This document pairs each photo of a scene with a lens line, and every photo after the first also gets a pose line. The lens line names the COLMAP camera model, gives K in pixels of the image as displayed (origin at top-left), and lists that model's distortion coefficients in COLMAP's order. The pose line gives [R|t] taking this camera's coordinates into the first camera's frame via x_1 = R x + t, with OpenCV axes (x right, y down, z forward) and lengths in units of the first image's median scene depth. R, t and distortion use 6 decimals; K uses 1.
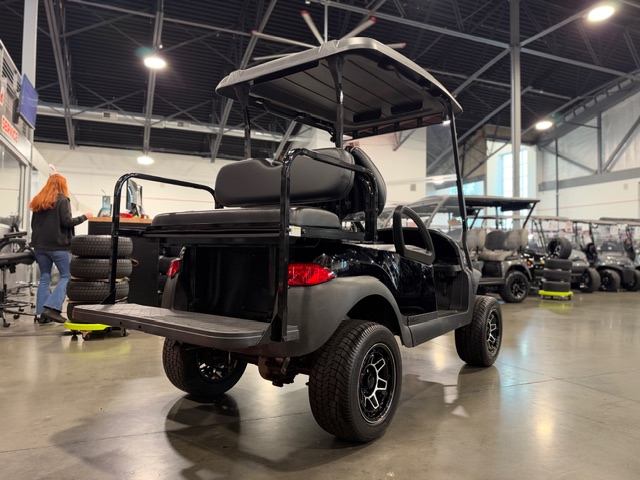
lens RADIAL K [[466.5, 0, 315.2], [0, 466.5, 237.4], [0, 0, 1]] dist [-0.015051, -0.009233]
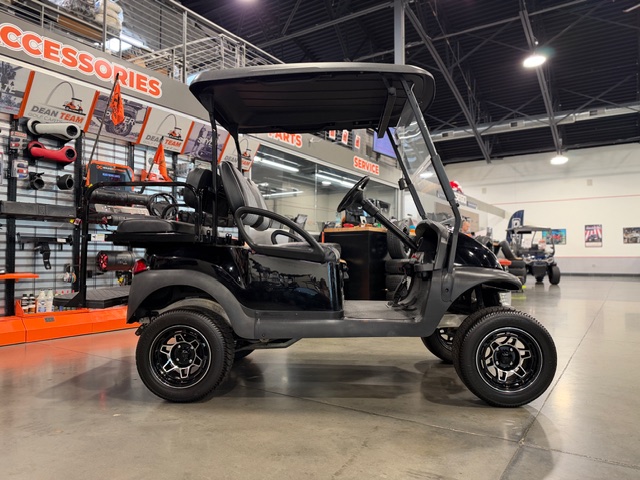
lens RADIAL K [[466.5, 0, 313.8], [0, 466.5, 239.7], [0, 0, 1]] dist [-0.015051, -0.009233]
pose [[0.552437, -0.050700, -0.832011, 0.146135], [0.043703, 0.998537, -0.031829, 0.003863], [0.832408, -0.018778, 0.553845, 0.061907]]
